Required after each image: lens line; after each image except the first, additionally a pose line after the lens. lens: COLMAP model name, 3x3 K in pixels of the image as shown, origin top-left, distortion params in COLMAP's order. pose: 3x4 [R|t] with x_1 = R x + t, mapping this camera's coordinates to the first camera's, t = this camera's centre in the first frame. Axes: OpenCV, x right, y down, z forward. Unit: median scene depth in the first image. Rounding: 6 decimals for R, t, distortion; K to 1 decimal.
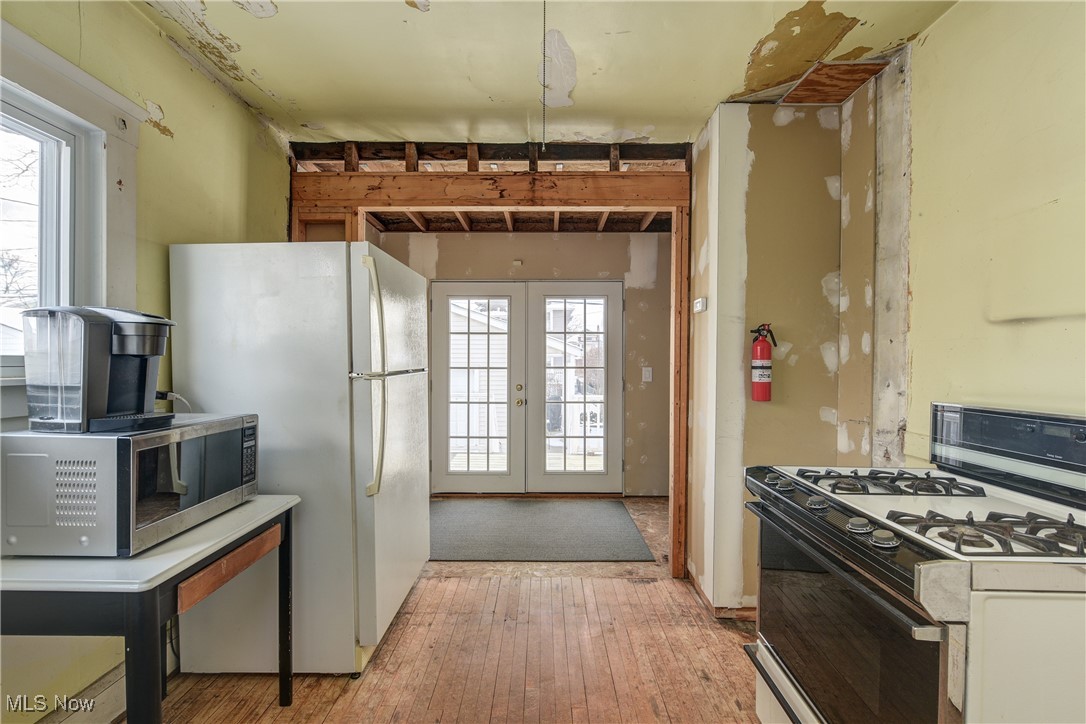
lens RADIAL K [[449.6, 0, 543.0], [0, 449.6, 362.0], [0, 0, 1]] dist [-0.000099, -0.000228]
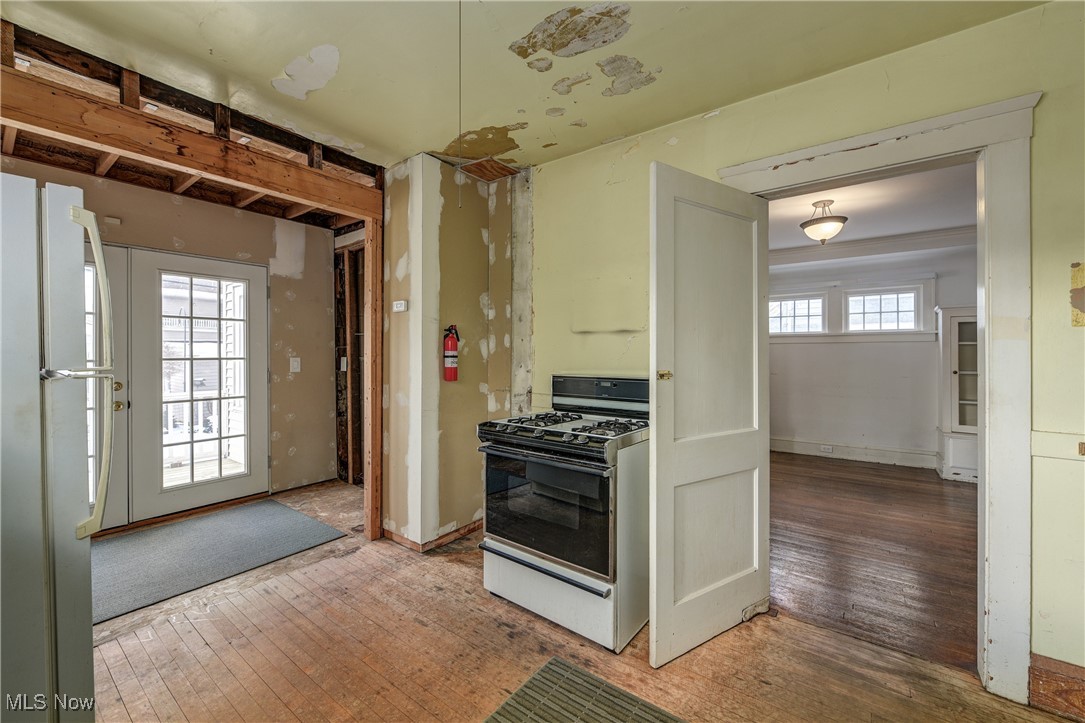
lens RADIAL K [[433.9, 0, 542.8], [0, 433.9, 346.0], [0, 0, 1]] dist [-0.000899, -0.000207]
pose [[0.593423, 0.010469, 0.804823, -0.389279], [0.000258, 0.999913, -0.013197, -0.002276], [-0.804891, 0.008039, 0.593368, -0.012597]]
